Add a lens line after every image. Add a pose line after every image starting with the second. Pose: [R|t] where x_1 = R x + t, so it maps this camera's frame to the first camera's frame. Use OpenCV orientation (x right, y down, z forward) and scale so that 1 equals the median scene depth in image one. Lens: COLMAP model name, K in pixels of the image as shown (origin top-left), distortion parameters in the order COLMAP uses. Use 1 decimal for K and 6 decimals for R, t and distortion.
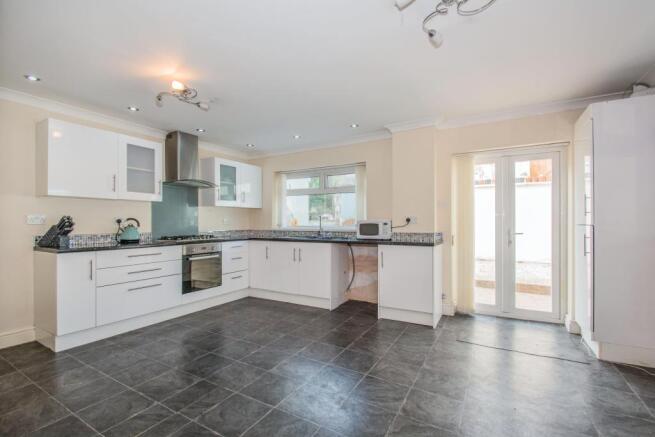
lens RADIAL K [[293.3, 0, 327.5], [0, 293.3, 218.5], [0, 0, 1]] dist [-0.002015, -0.000342]
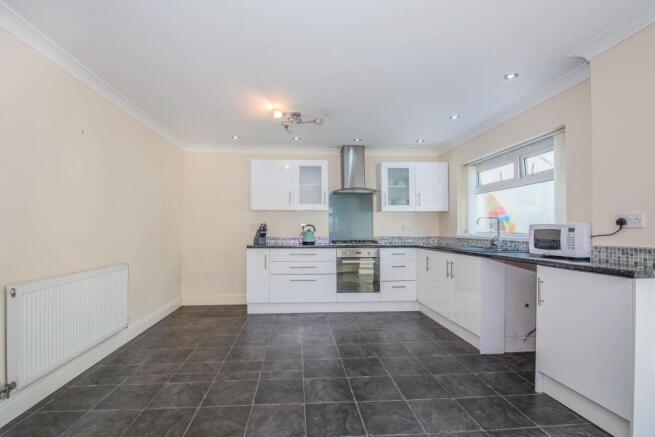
lens RADIAL K [[310.7, 0, 326.1], [0, 310.7, 224.1], [0, 0, 1]] dist [0.003057, 0.000117]
pose [[0.563537, -0.012995, -0.825988, 0.401682], [0.010673, 0.999907, -0.008449, 0.007465], [0.826022, -0.004054, 0.563624, 0.271942]]
